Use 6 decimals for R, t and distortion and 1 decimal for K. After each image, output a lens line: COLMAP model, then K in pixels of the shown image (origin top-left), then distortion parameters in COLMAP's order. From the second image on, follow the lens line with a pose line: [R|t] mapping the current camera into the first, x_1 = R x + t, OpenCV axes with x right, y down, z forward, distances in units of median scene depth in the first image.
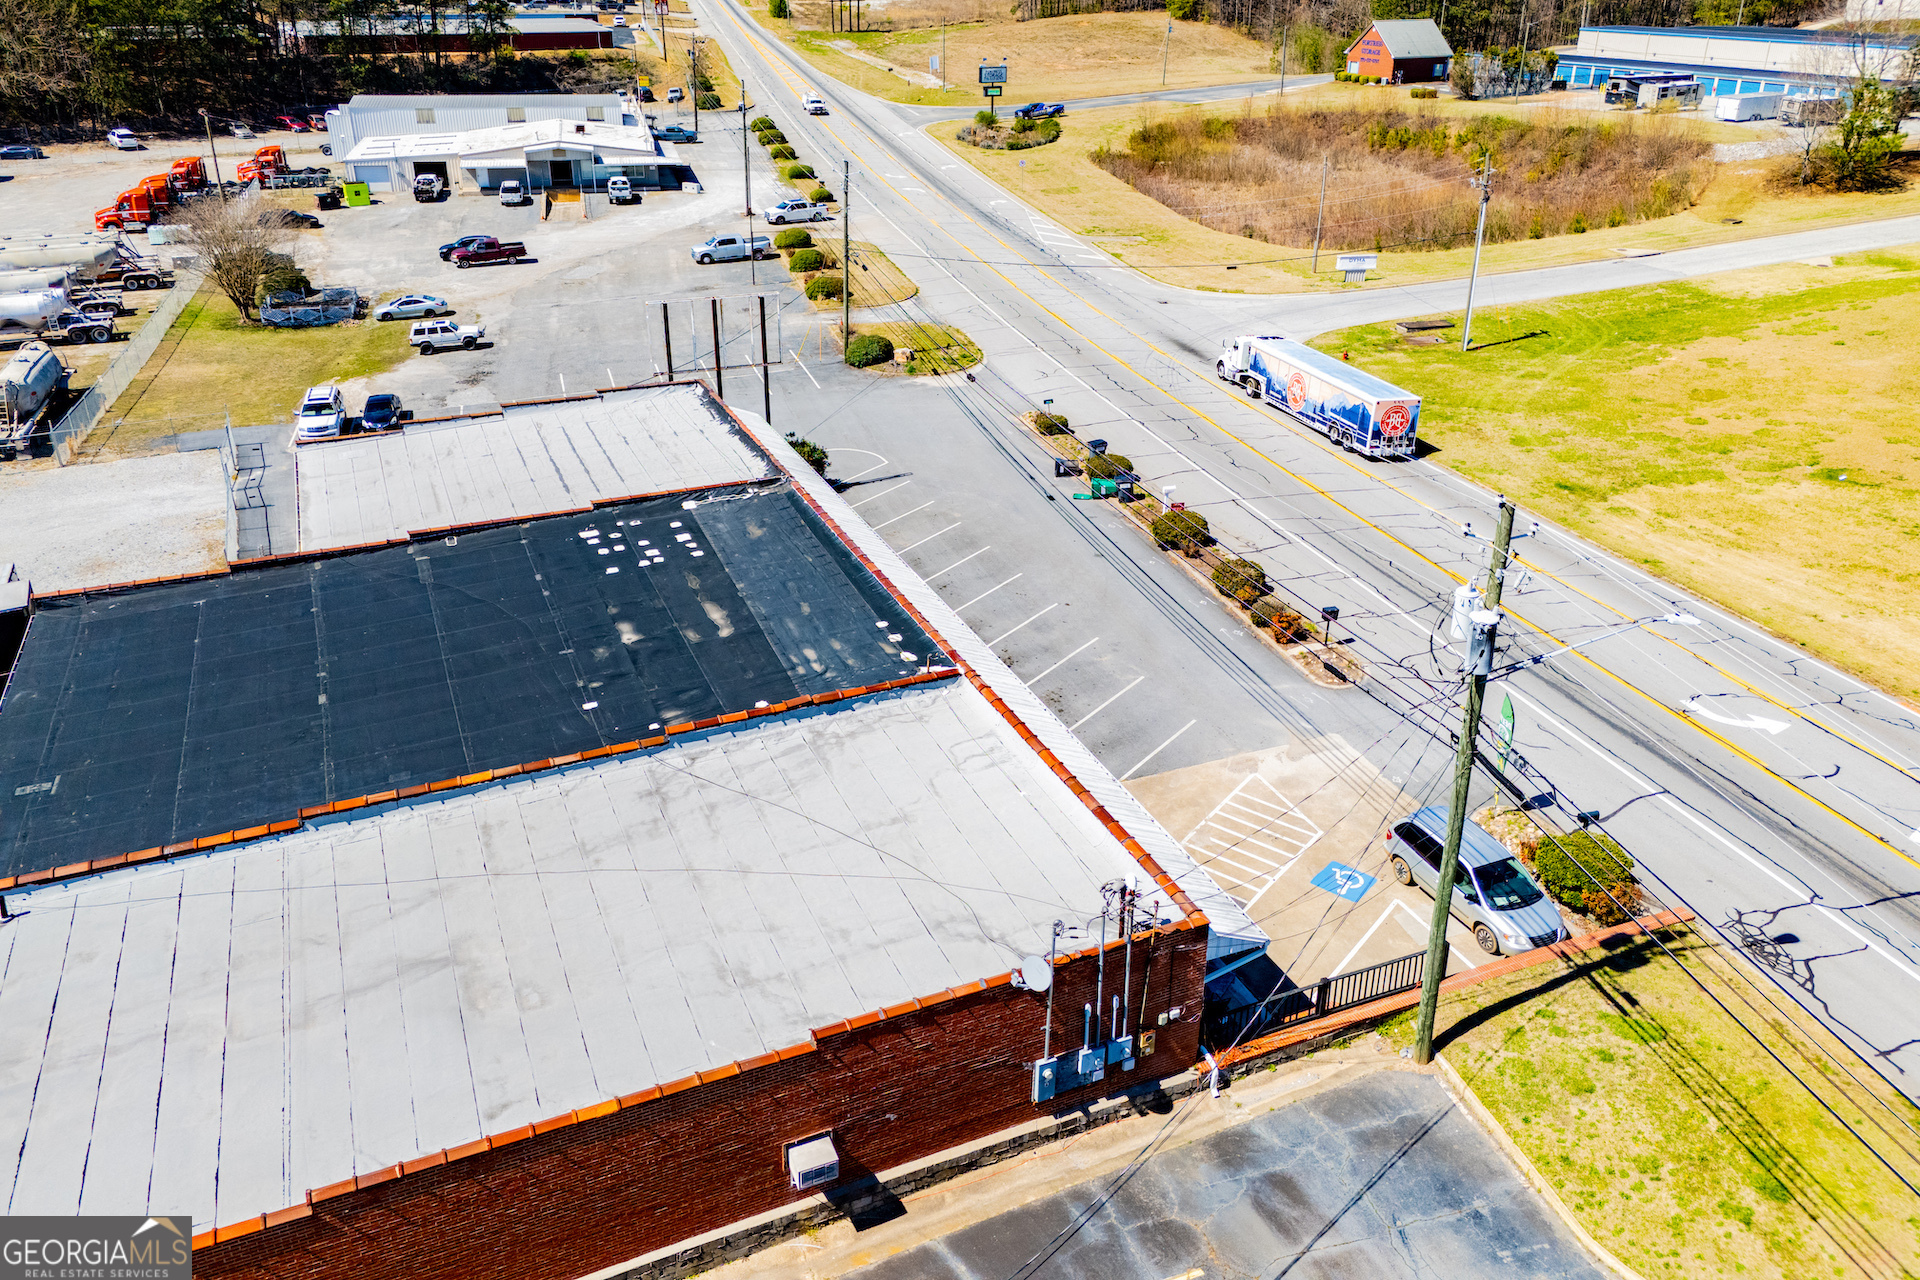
lens RADIAL K [[1410.6, 0, 969.7], [0, 1410.6, 550.7], [0, 0, 1]] dist [0.070344, -0.061738]
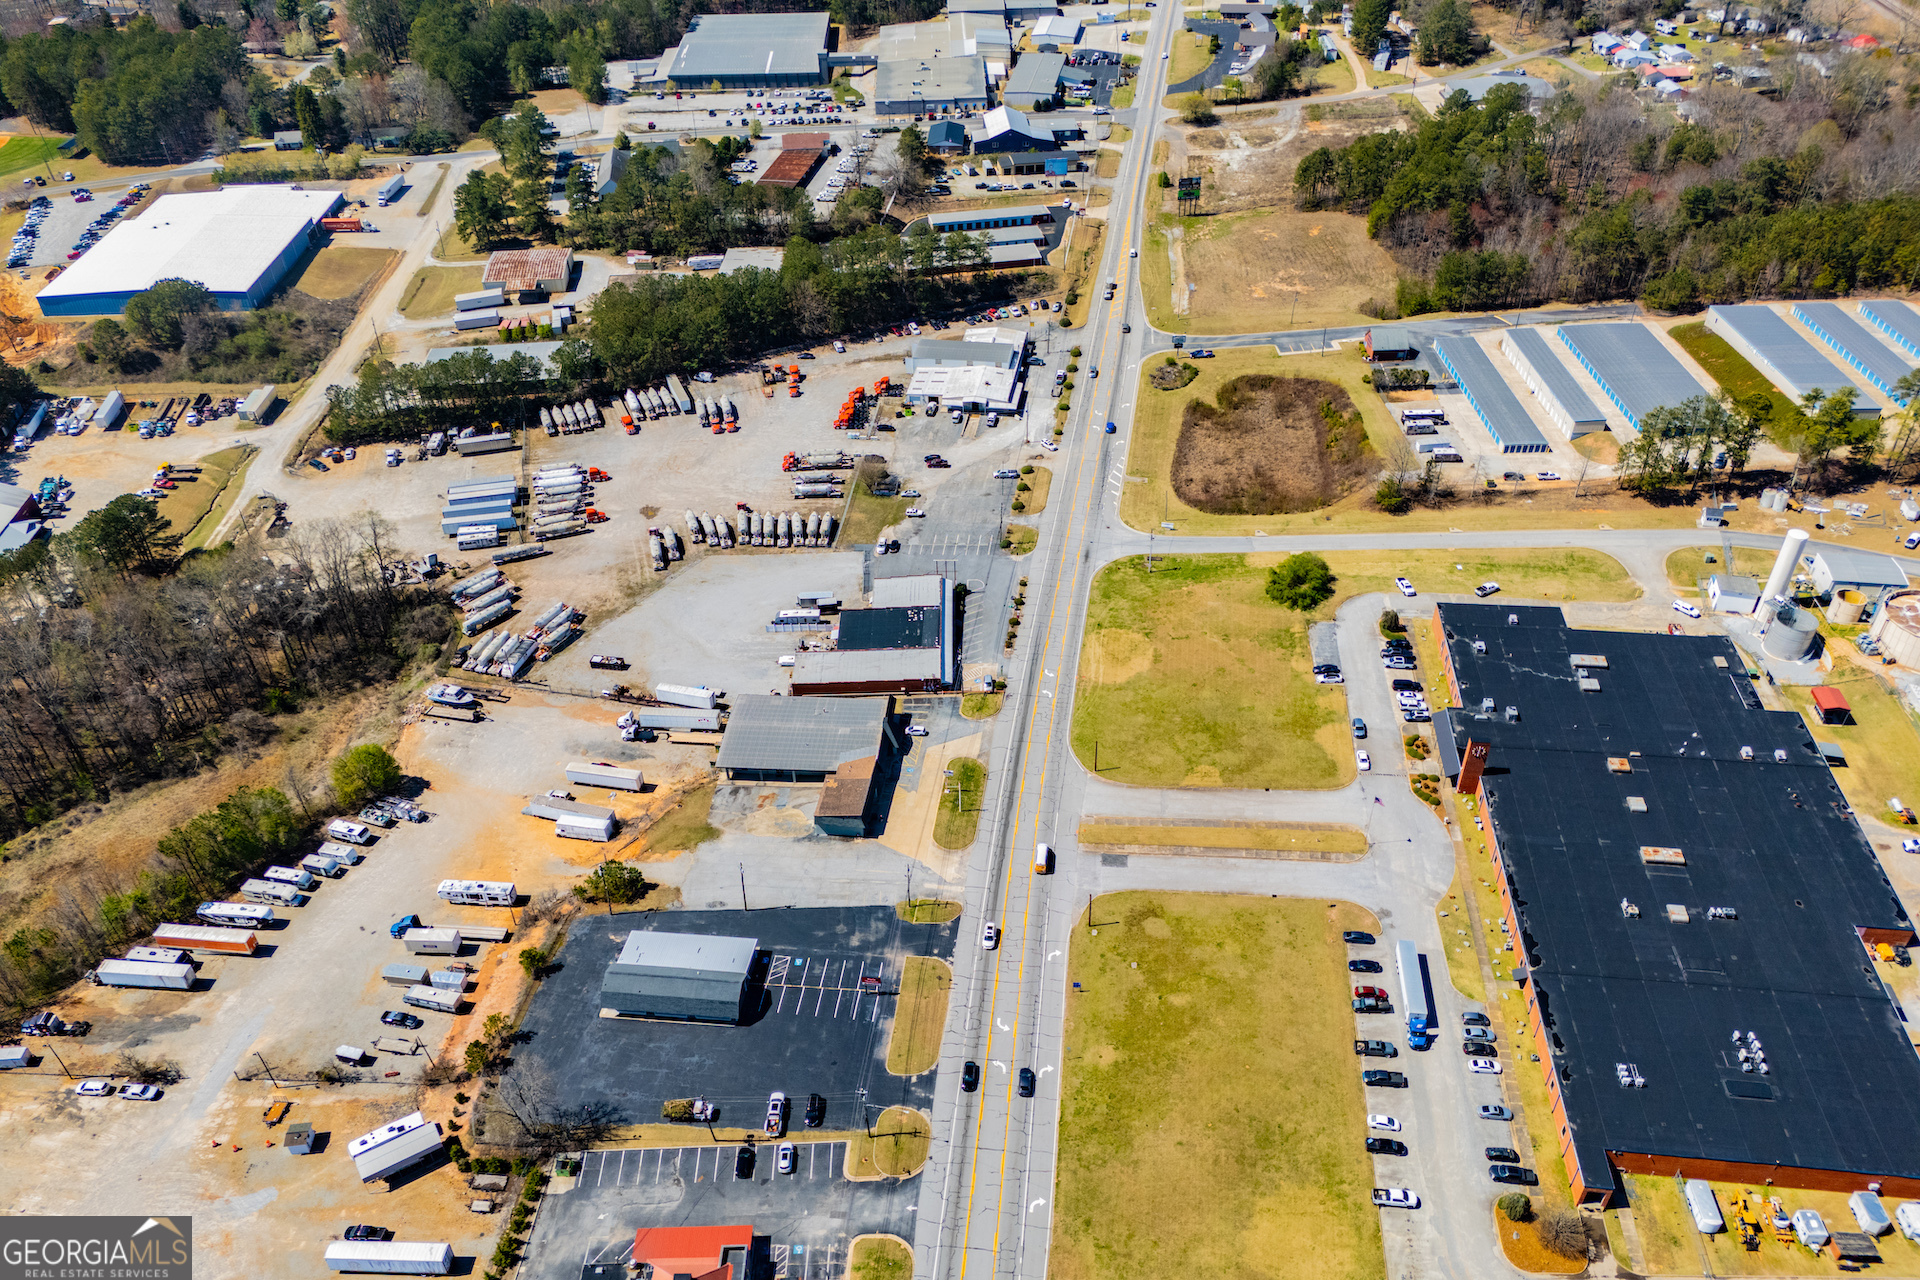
lens RADIAL K [[1445.8, 0, 973.5], [0, 1445.8, 696.5], [0, 0, 1]] dist [0.075413, -0.067595]
pose [[0.918845, 0.221067, -0.326884, 1.183030], [-0.128371, 0.950747, 0.282135, -0.809702], [0.373155, -0.217276, 0.901968, -2.614778]]
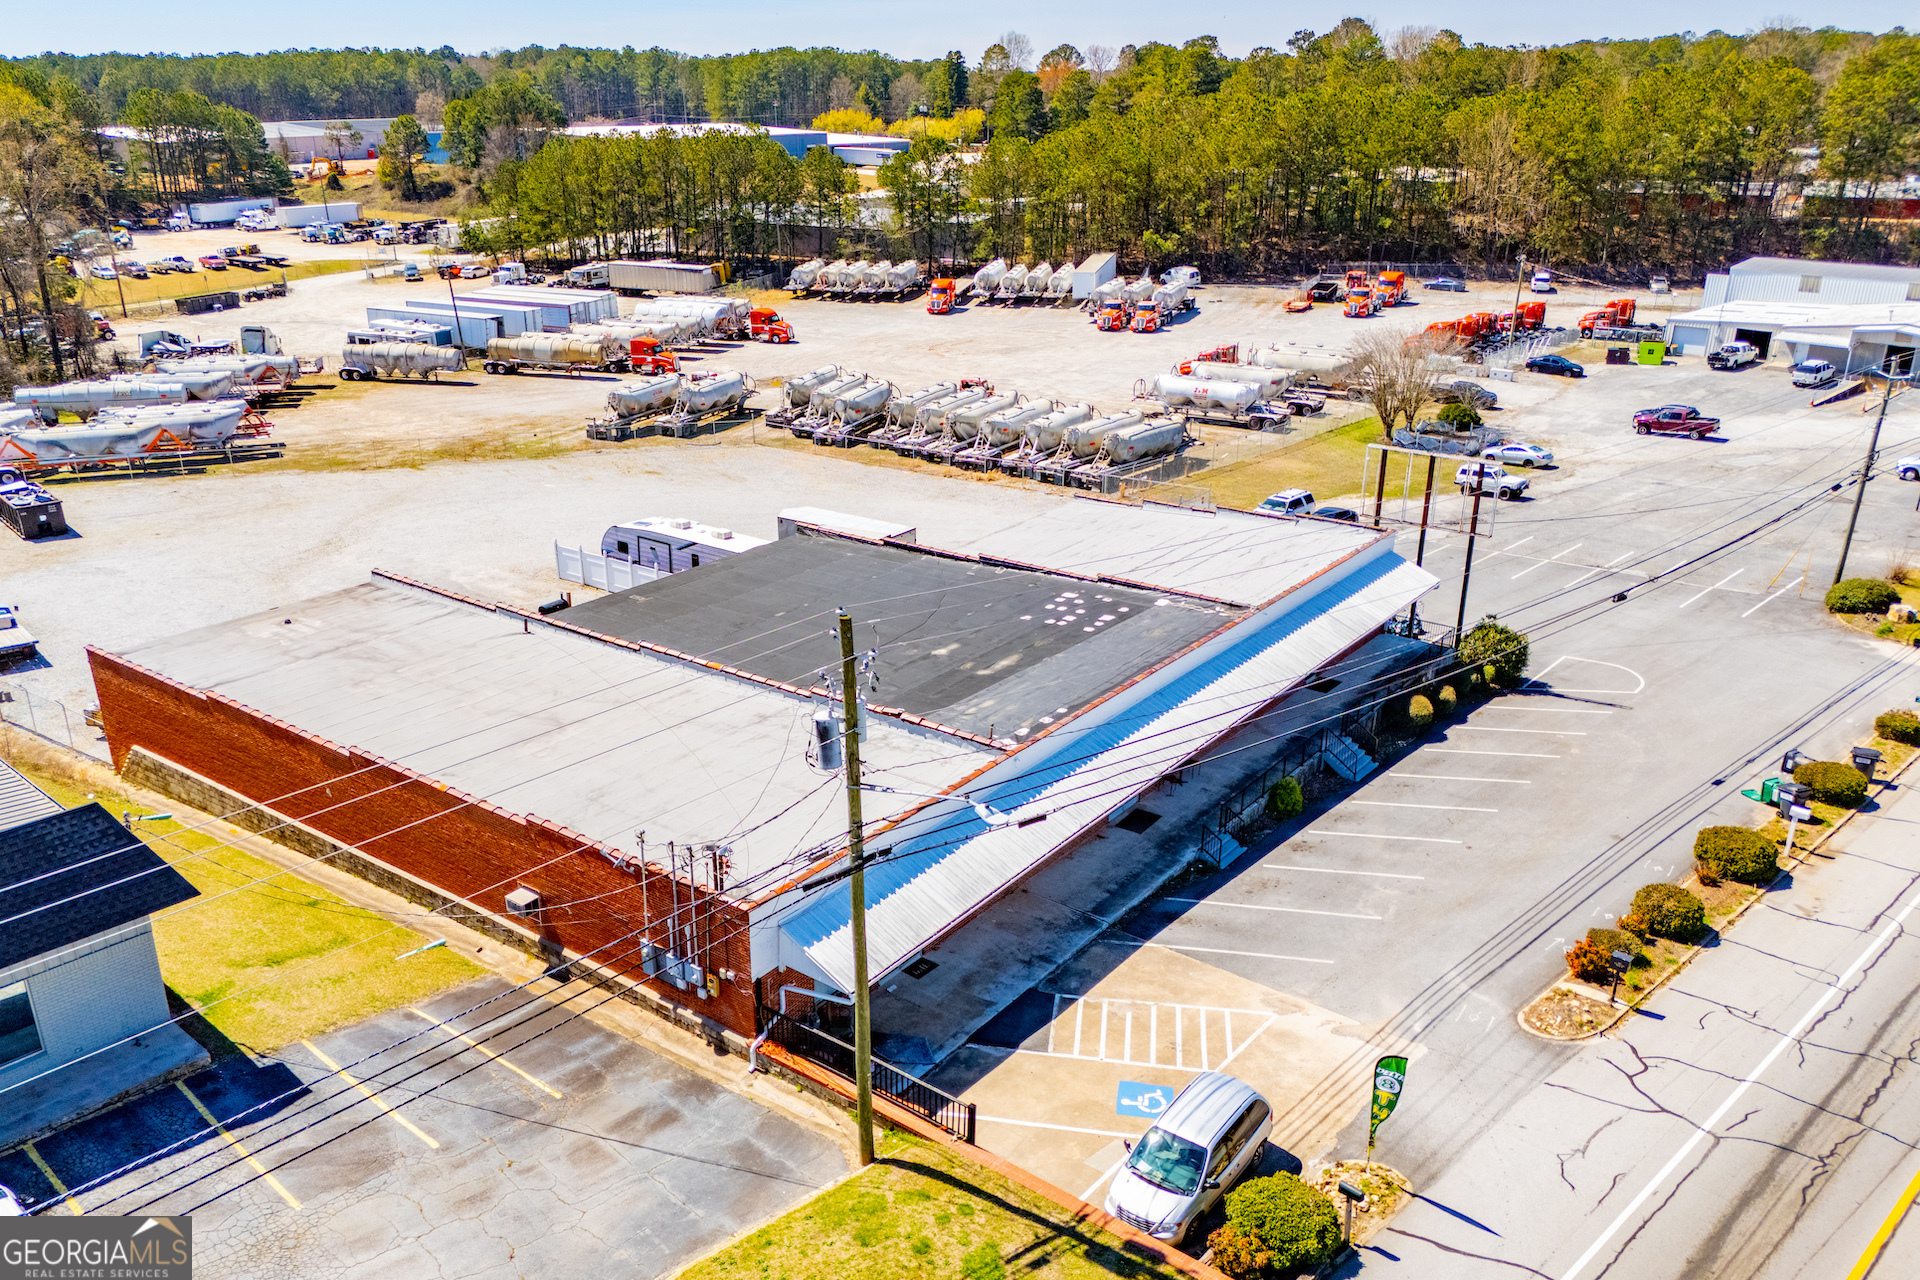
lens RADIAL K [[1473.4, 0, 920.8], [0, 1473.4, 686.3], [0, 0, 1]] dist [0.080903, -0.103597]
pose [[0.480314, 0.317313, -0.817686, 0.348398], [-0.339318, 0.926899, 0.160378, -0.047581], [0.808803, 0.200424, 0.552873, 0.114029]]
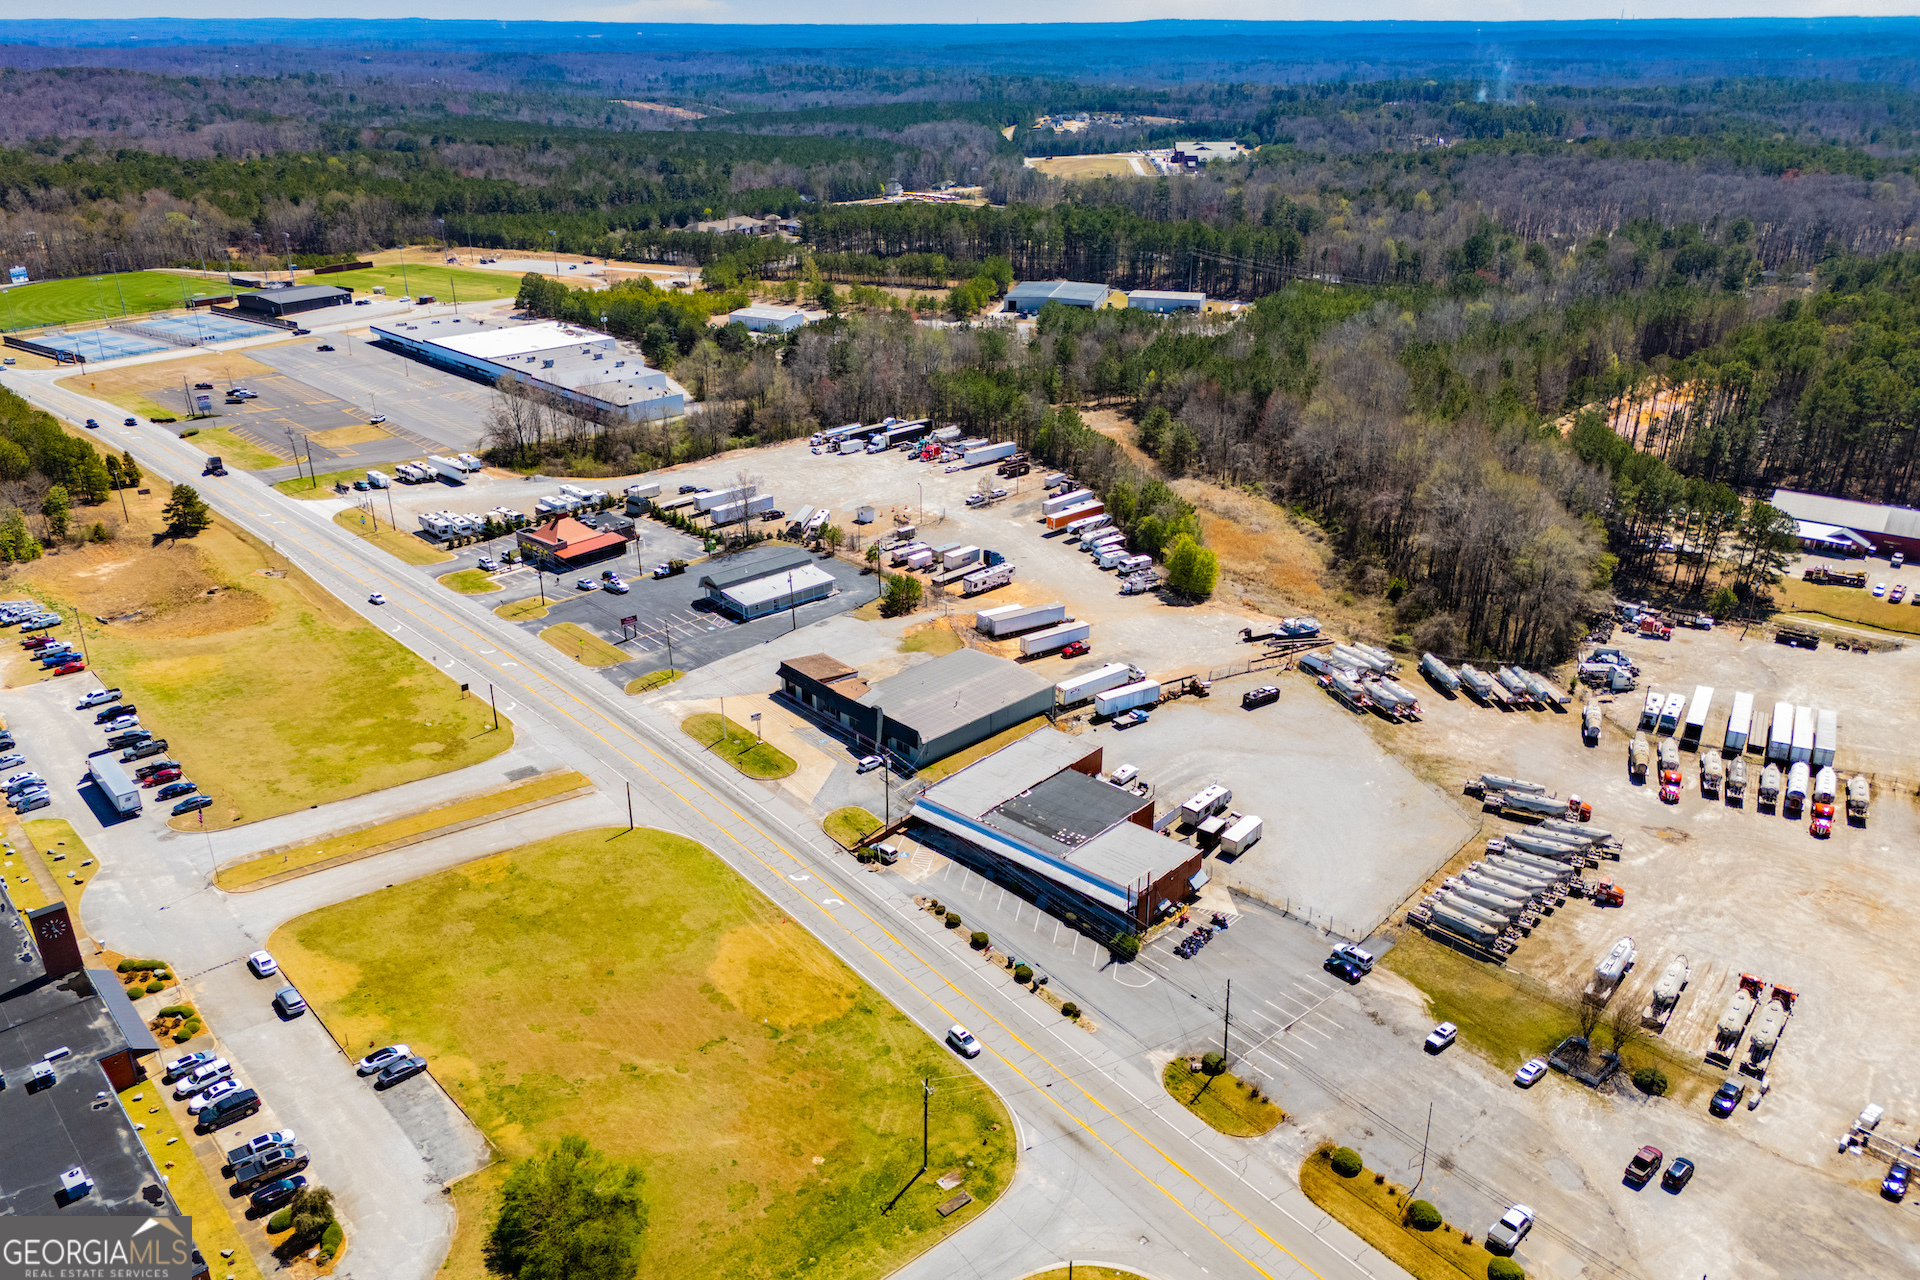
lens RADIAL K [[1413.4, 0, 969.3], [0, 1413.4, 634.5], [0, 0, 1]] dist [0.091074, -0.117643]
pose [[-0.904443, 0.157270, -0.396547, 0.816563], [-0.177833, 0.705946, 0.685577, -1.650544], [0.387761, 0.690584, -0.610520, 1.519832]]
